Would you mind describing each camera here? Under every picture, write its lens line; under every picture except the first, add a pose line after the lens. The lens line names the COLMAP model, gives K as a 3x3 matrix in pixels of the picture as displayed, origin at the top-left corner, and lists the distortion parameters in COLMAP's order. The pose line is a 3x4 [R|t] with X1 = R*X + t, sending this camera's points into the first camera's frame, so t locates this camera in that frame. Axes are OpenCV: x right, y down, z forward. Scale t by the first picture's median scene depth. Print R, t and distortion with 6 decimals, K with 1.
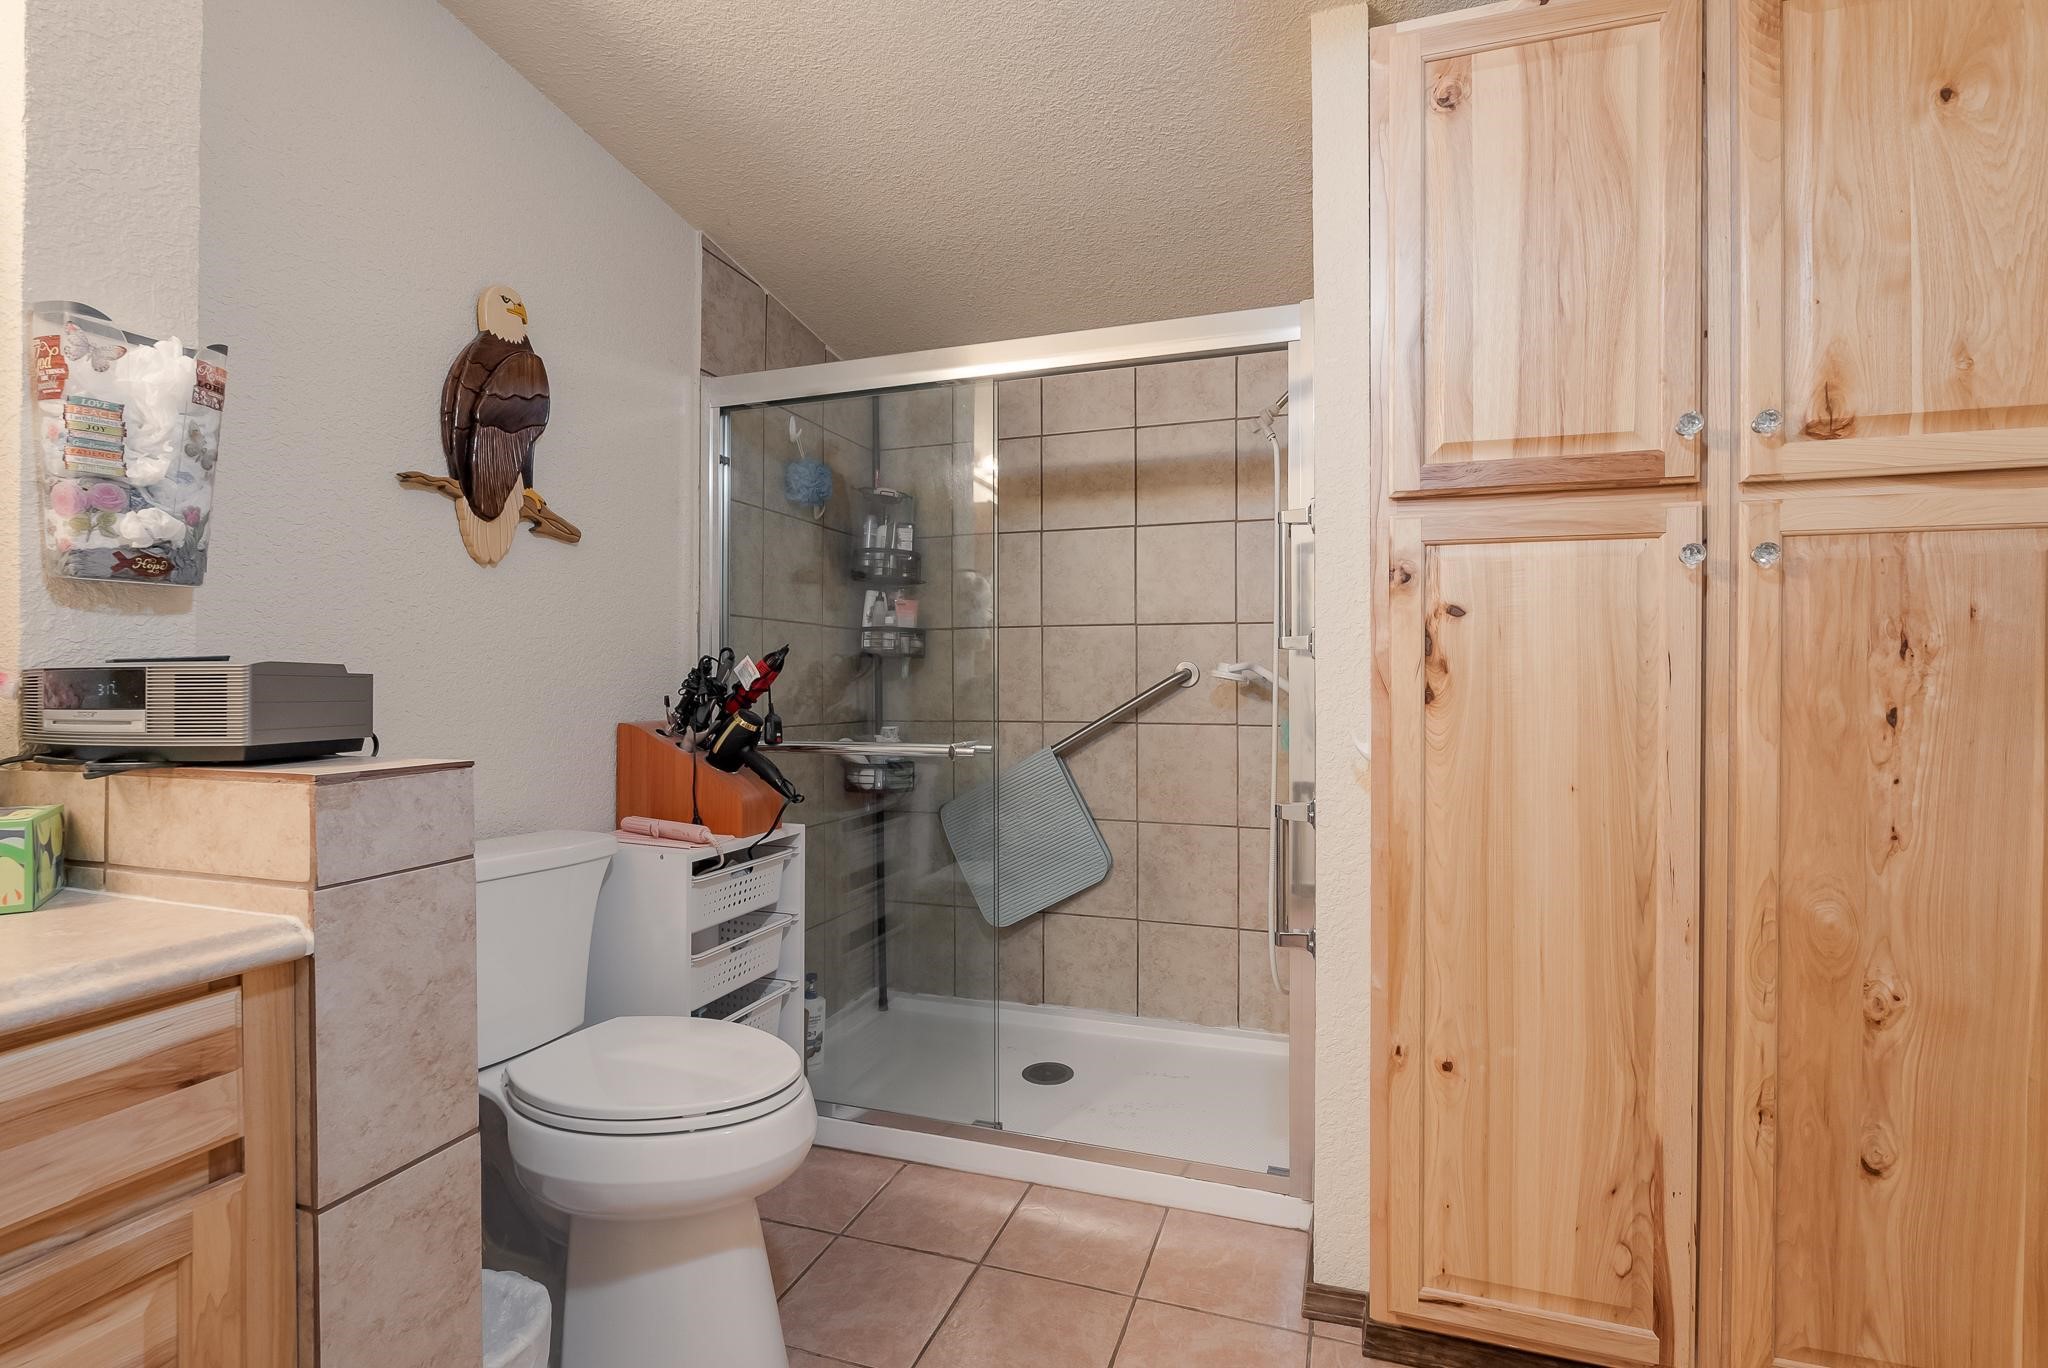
lens RADIAL K [[956.1, 0, 1037.8], [0, 956.1, 681.0], [0, 0, 1]] dist [-0.011846, 0.003275]
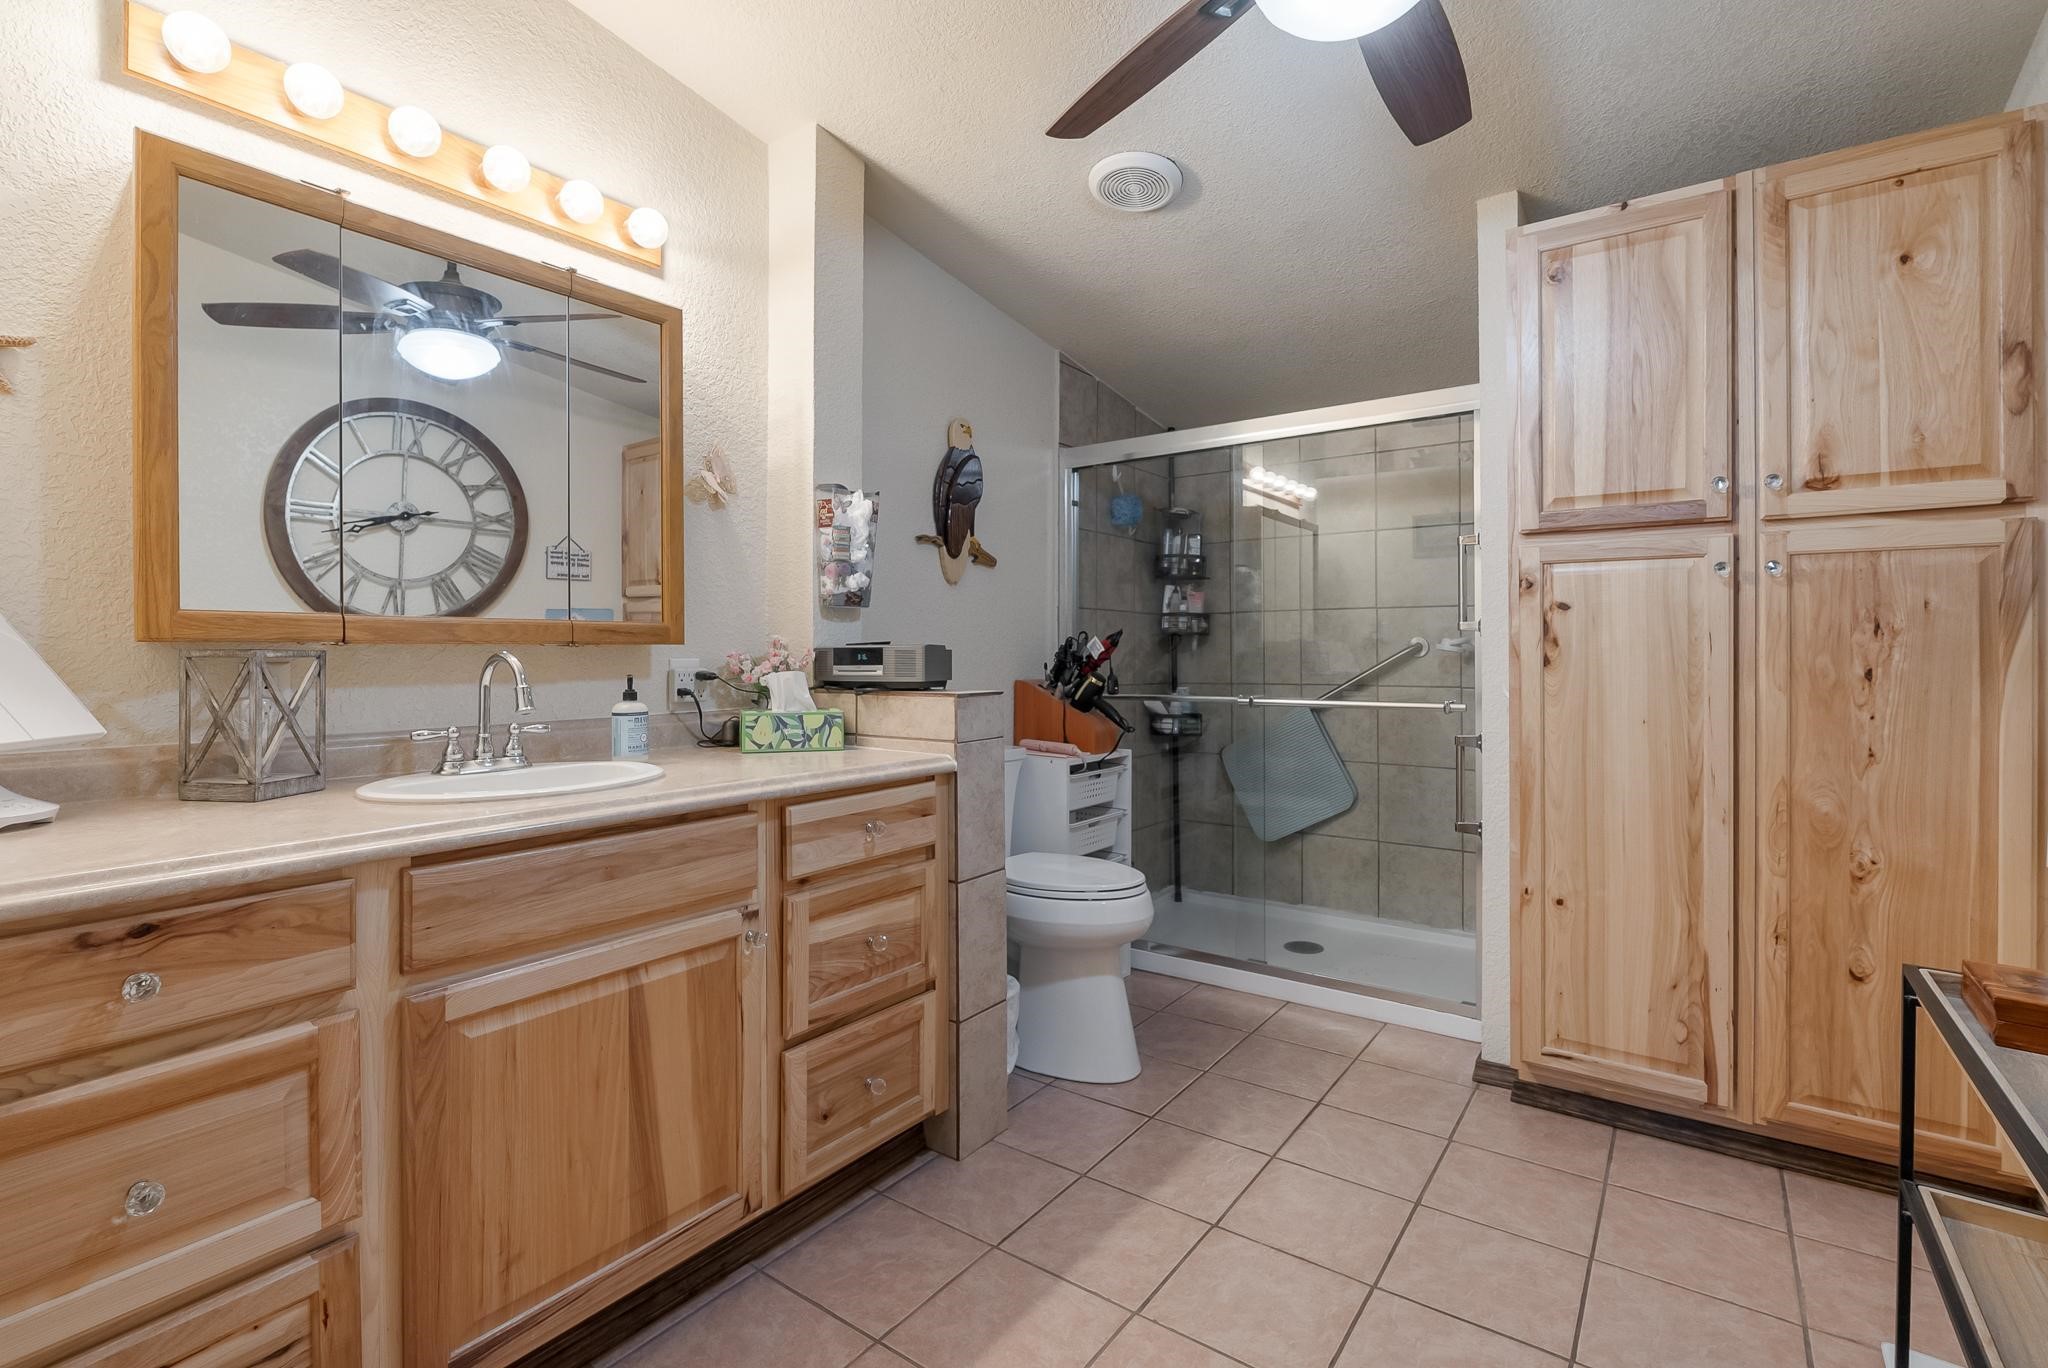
lens RADIAL K [[912.2, 0, 1069.4], [0, 912.2, 652.2], [0, 0, 1]] dist [-0.002320, 0.001144]
pose [[0.966451, -0.002700, -0.256838, 0.047827], [0.002370, 0.999996, -0.001596, 0.001694], [0.256842, 0.000934, 0.966453, -0.692959]]
